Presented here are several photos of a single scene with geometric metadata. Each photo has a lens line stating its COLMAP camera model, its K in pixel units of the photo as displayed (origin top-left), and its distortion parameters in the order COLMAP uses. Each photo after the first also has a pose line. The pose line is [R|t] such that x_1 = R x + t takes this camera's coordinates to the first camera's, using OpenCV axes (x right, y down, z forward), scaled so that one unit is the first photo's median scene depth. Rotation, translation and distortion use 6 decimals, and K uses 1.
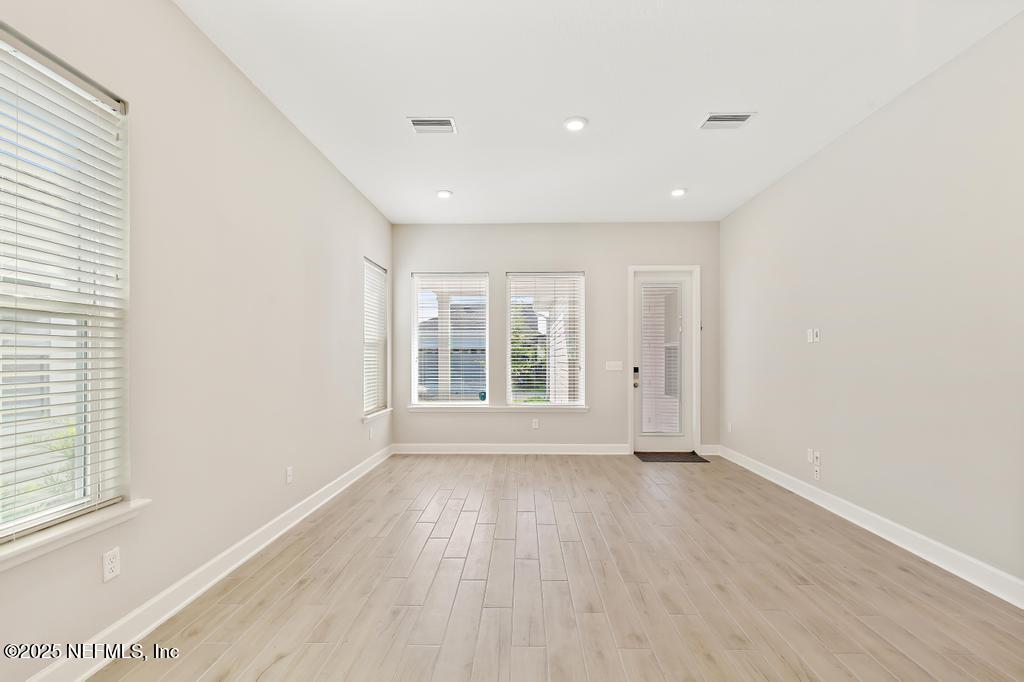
lens RADIAL K [[459.0, 0, 511.9], [0, 459.0, 358.1], [0, 0, 1]] dist [0.009847, -0.003455]
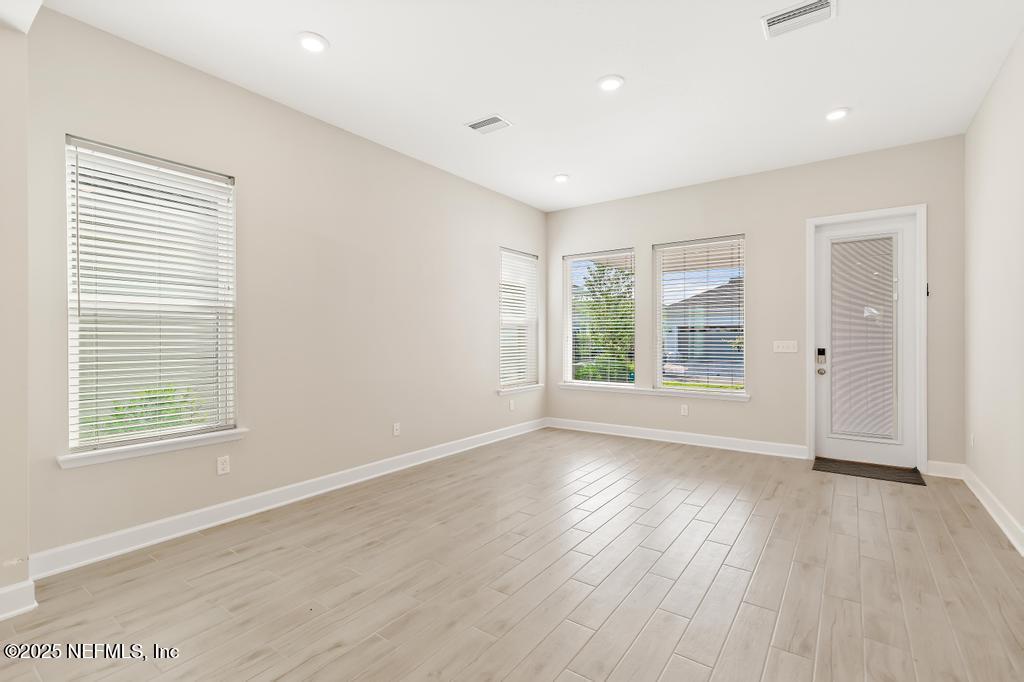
lens RADIAL K [[459.0, 0, 518.9], [0, 459.0, 339.9], [0, 0, 1]] dist [0.009847, -0.003455]
pose [[0.833426, 0.000645, -0.552630, 0.340183], [0.002618, 0.999983, 0.005116, 0.000110], [0.552624, -0.005710, 0.833411, 0.086352]]
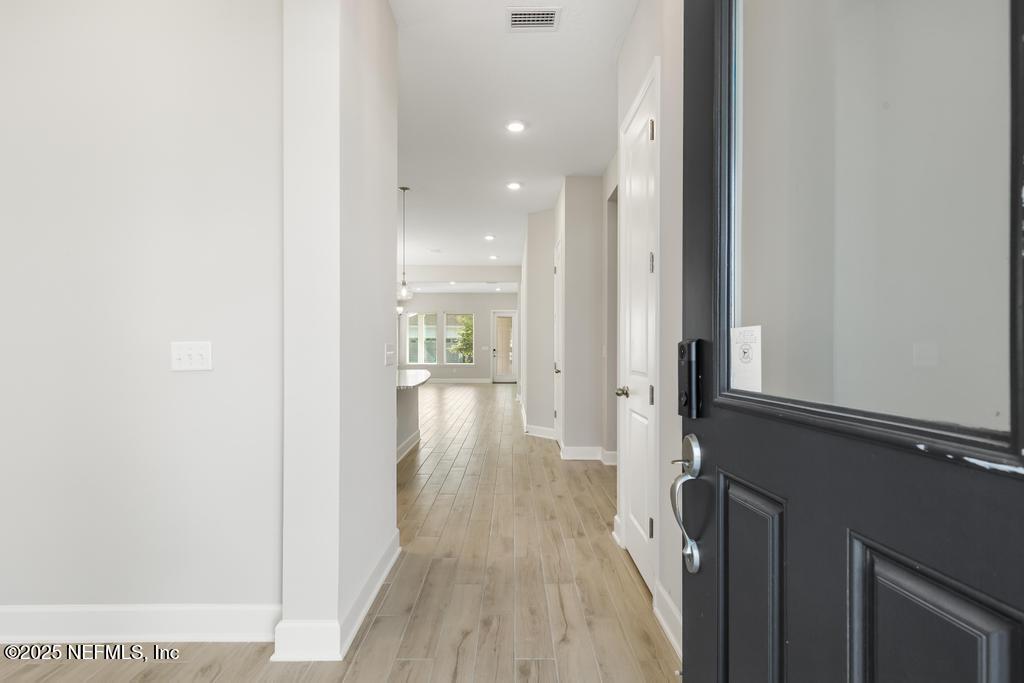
lens RADIAL K [[459.0, 0, 511.3], [0, 459.0, 344.7], [0, 0, 1]] dist [0.009847, -0.003455]
pose [[0.998666, 0.005234, 0.051367, 0.287439], [-0.005177, 0.999986, -0.001240, -0.000298], [-0.051373, 0.000972, 0.998679, -1.950008]]
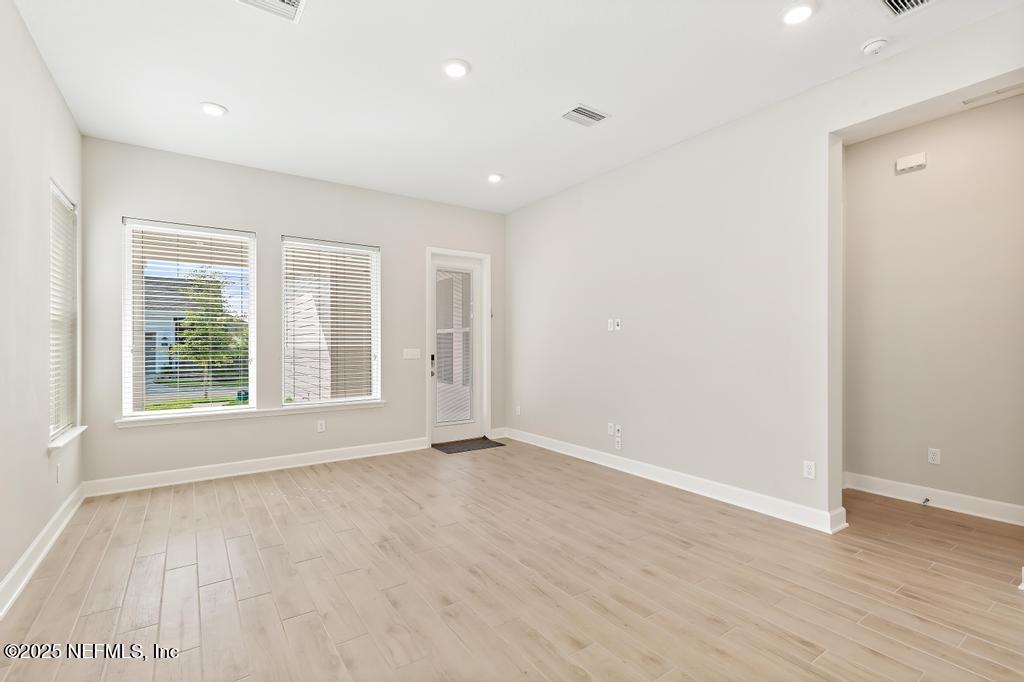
lens RADIAL K [[459.0, 0, 506.8], [0, 459.0, 342.8], [0, 0, 1]] dist [0.009847, -0.003455]
pose [[0.813557, -0.000532, 0.581485, -0.190836], [0.003459, 0.999986, -0.003926, -0.000283], [-0.581475, 0.005205, 0.813548, 0.176941]]
